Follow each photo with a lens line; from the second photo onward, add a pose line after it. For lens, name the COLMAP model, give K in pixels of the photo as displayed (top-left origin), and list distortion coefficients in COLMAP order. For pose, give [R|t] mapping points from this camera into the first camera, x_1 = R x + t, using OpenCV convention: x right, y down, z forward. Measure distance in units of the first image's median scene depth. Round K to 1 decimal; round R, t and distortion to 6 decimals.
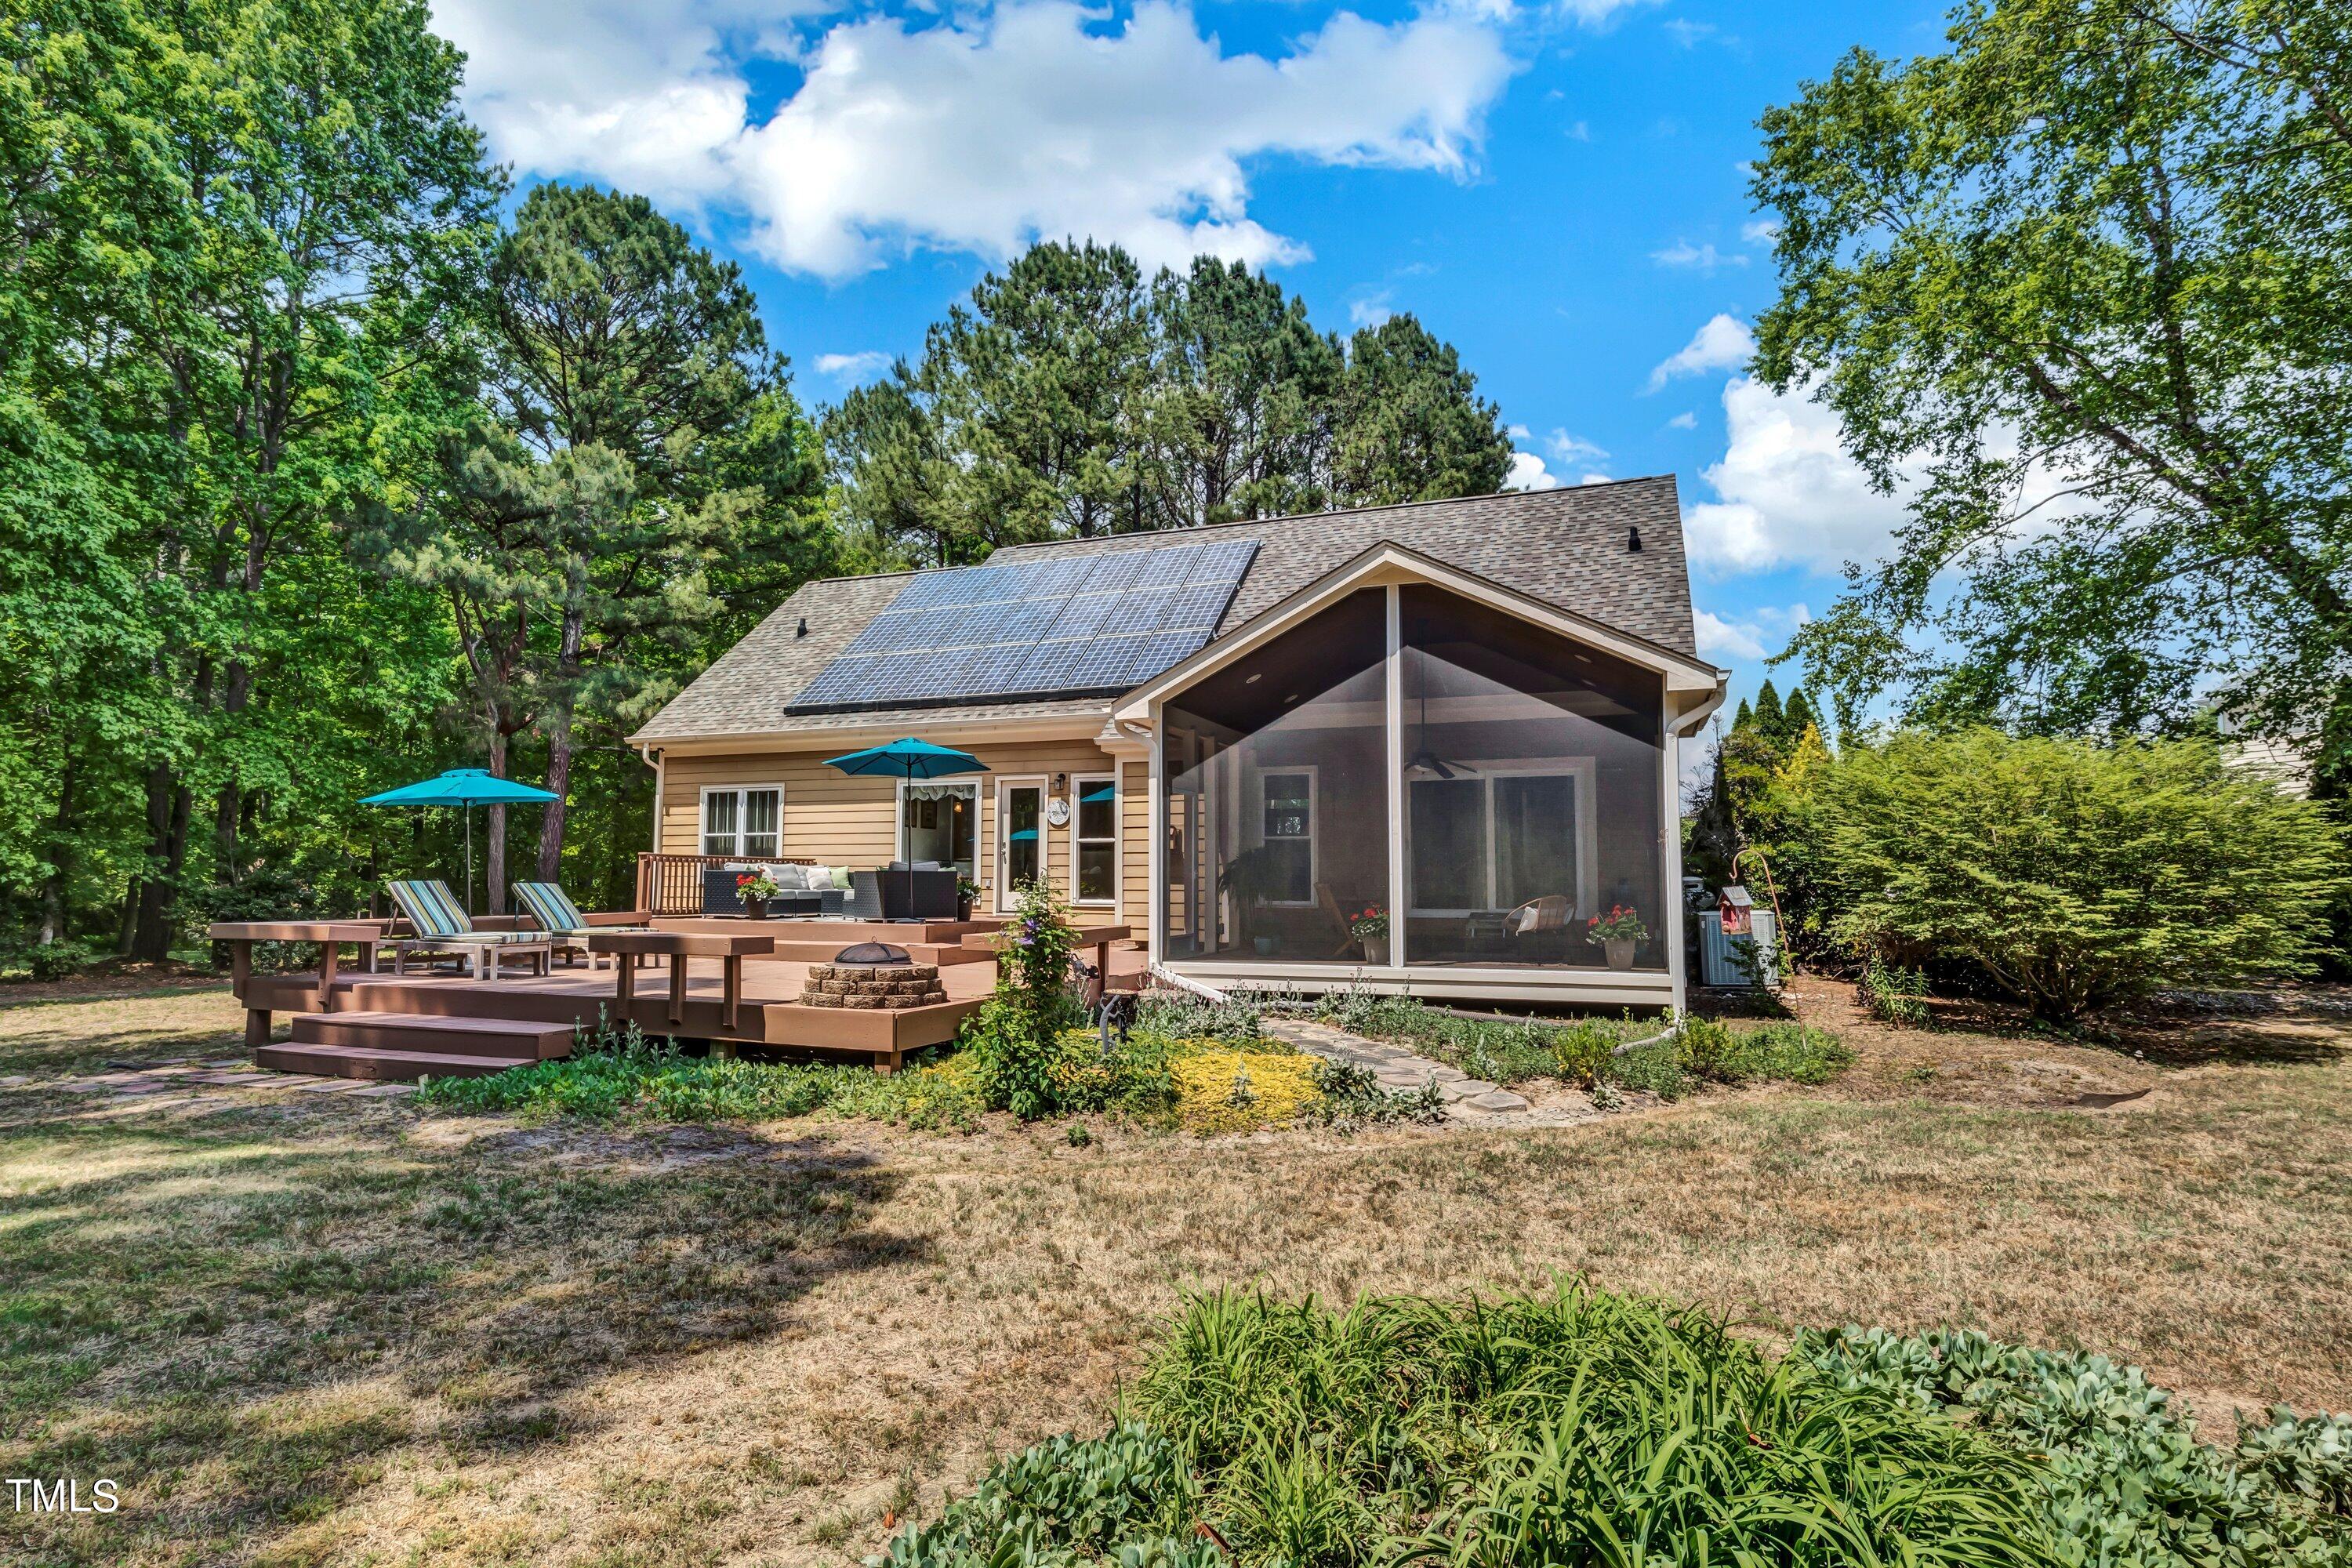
lens RADIAL K [[1164.2, 0, 1178.9], [0, 1164.2, 845.7], [0, 0, 1]] dist [-0.000835, -0.000488]
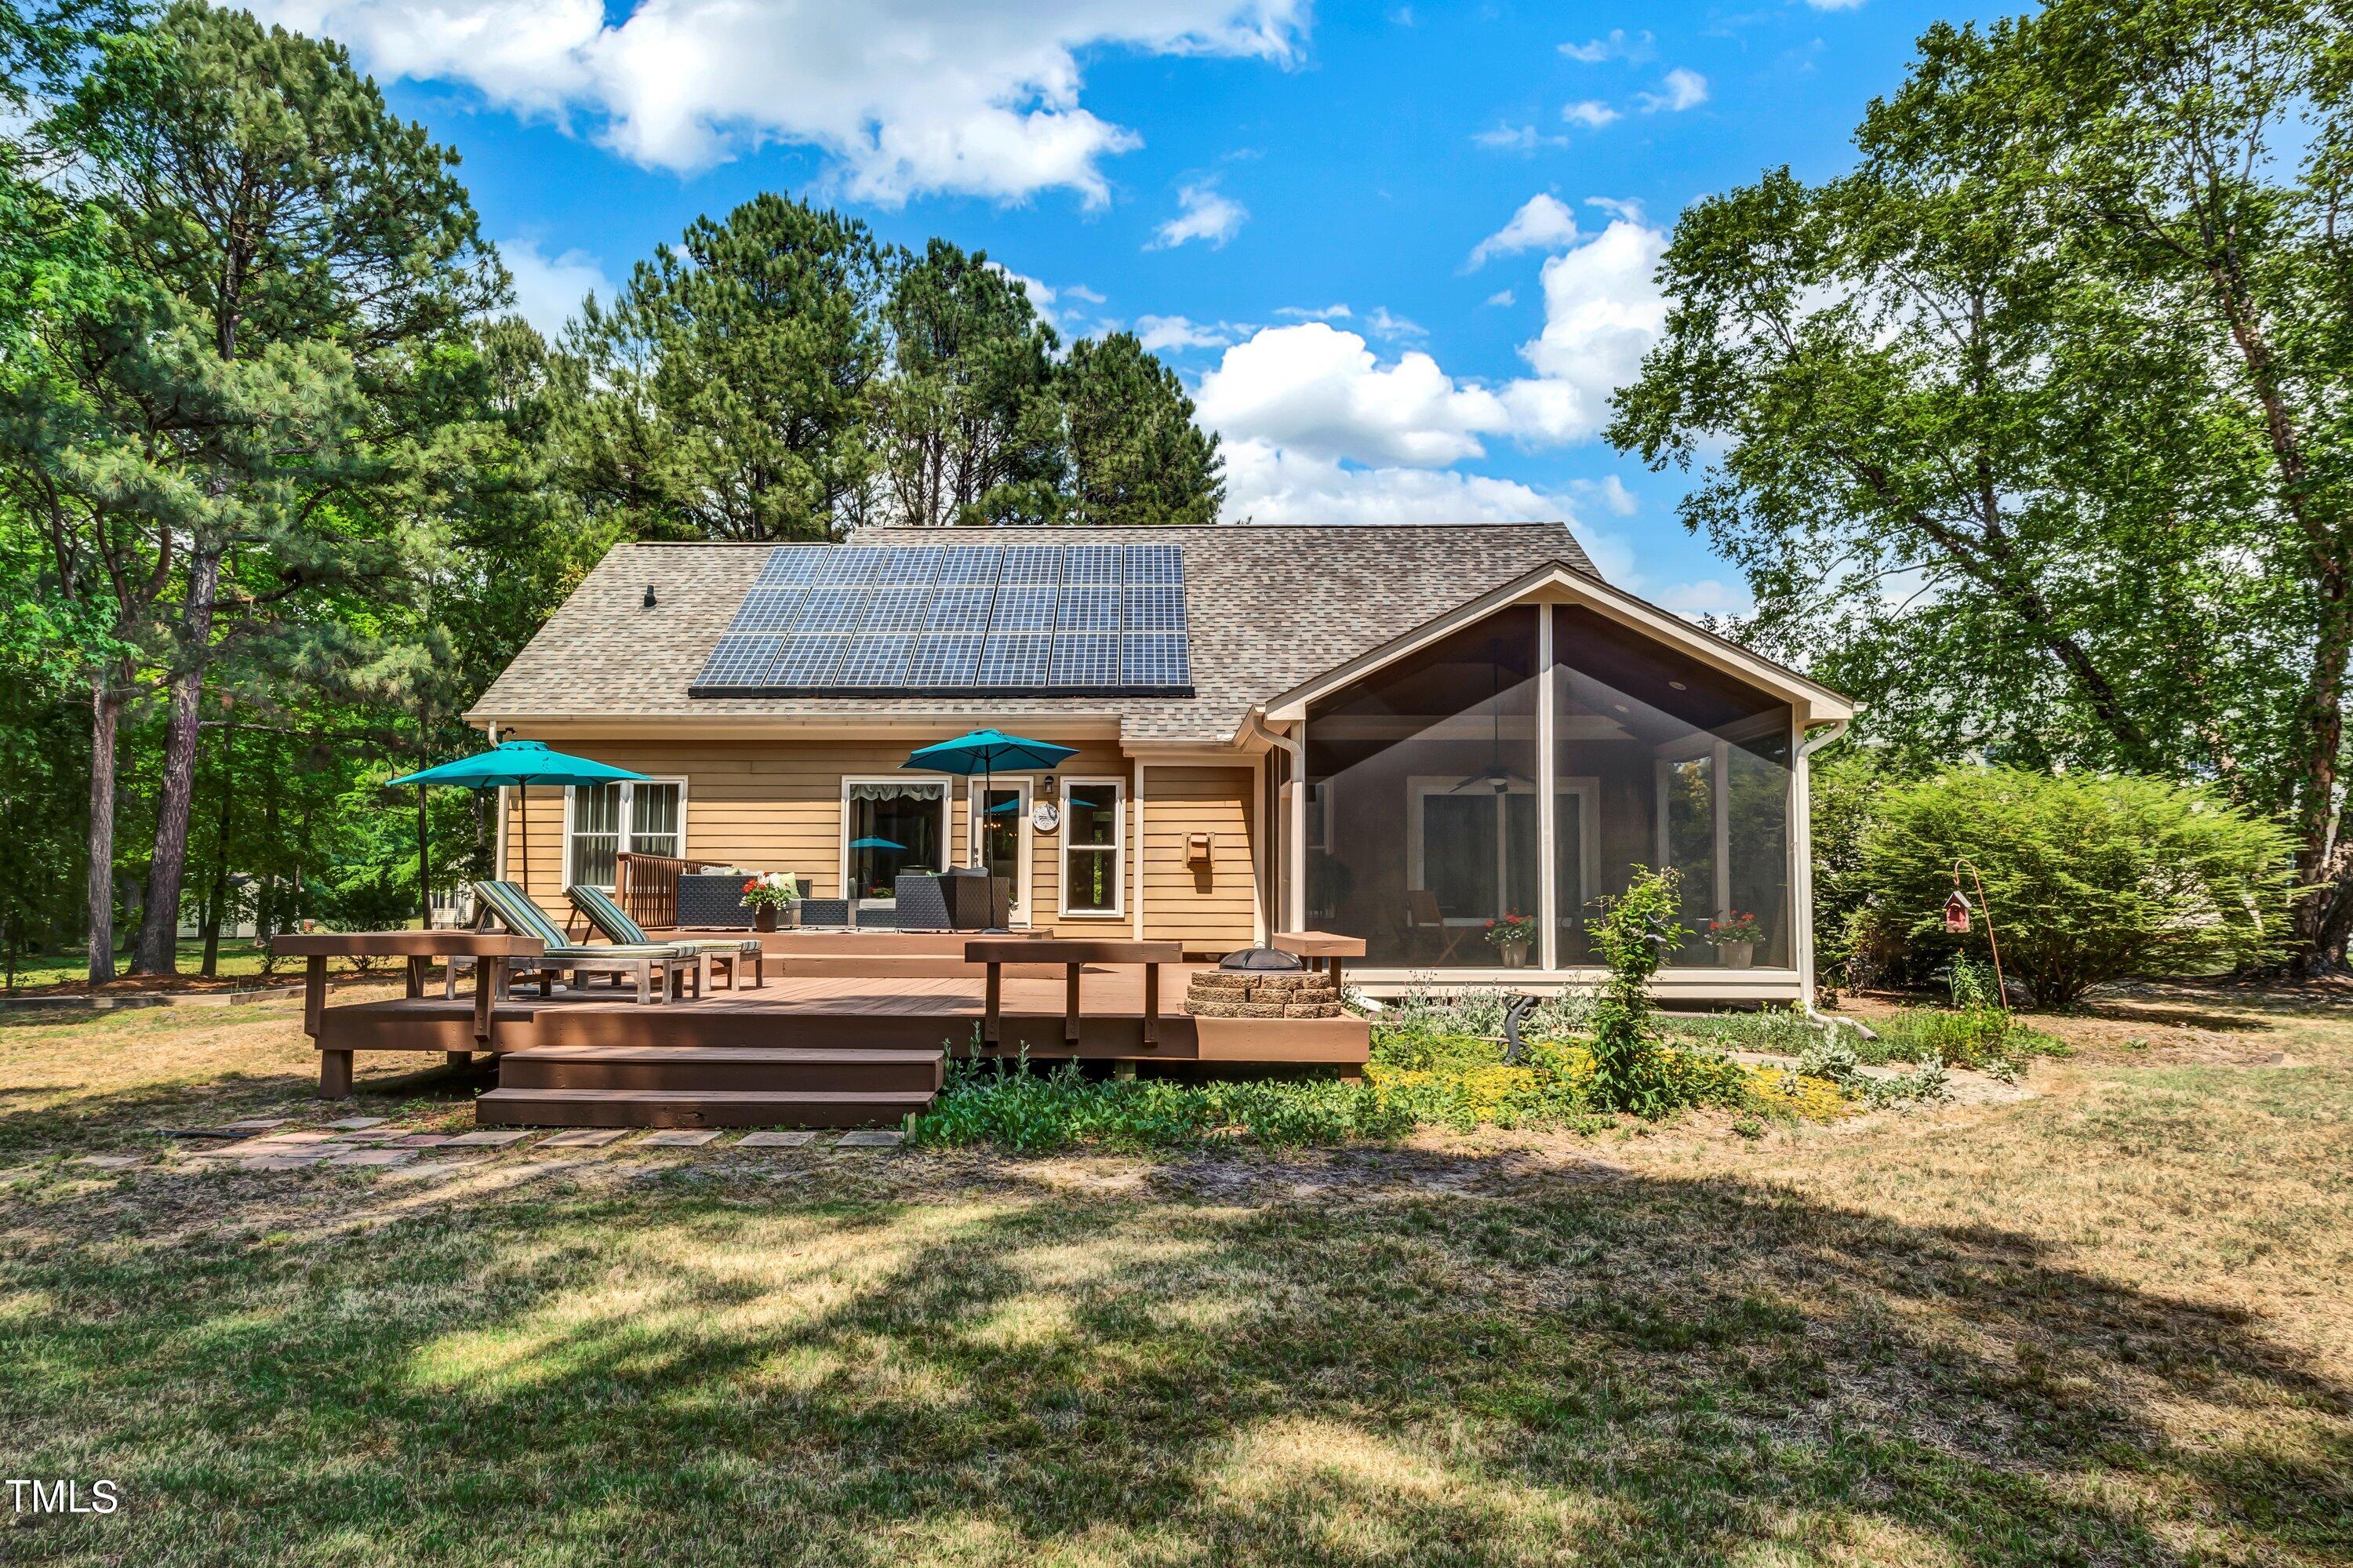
lens RADIAL K [[1173.5, 0, 1174.0], [0, 1173.5, 880.2], [0, 0, 1]] dist [-0.000107, -0.000762]
pose [[0.948433, 0.007636, 0.316885, -0.304509], [-0.012125, 0.999852, 0.012198, 0.009397], [-0.316745, -0.015411, 0.948385, 0.070175]]
